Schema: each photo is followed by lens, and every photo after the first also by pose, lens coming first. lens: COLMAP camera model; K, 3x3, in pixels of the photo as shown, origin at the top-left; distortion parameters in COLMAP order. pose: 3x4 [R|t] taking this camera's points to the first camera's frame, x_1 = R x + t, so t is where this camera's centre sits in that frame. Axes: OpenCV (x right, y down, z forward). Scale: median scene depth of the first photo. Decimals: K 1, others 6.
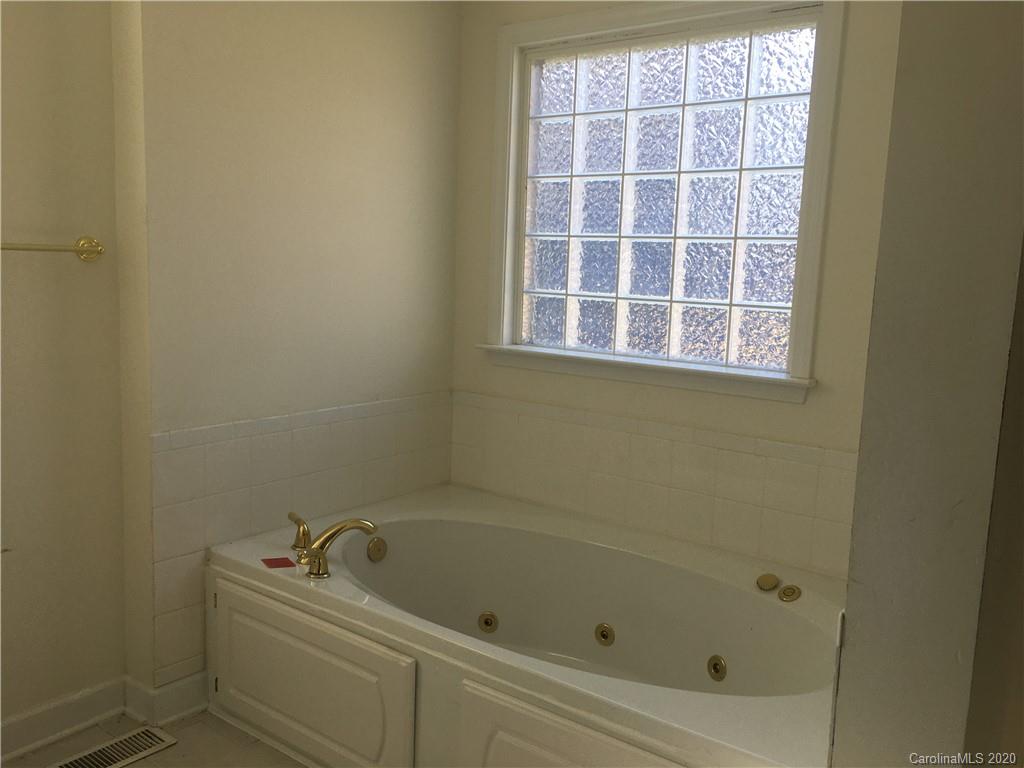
lens RADIAL K [[870.3, 0, 515.8], [0, 870.3, 382.7], [0, 0, 1]] dist [0.097989, -0.137732]
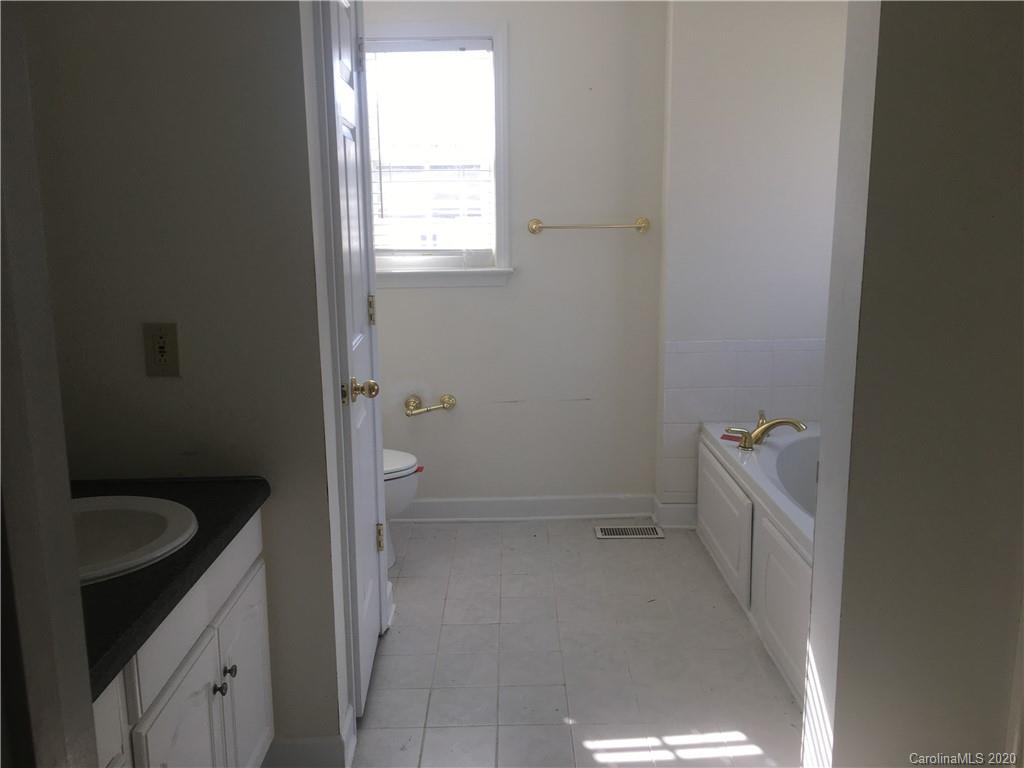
lens RADIAL K [[870.3, 0, 515.8], [0, 870.3, 382.7], [0, 0, 1]] dist [0.097989, -0.137732]
pose [[0.602454, 0.102489, -0.791546, 0.644218], [-0.074525, 0.994612, 0.072060, 0.036809], [0.794666, 0.015577, 0.606846, -0.158042]]
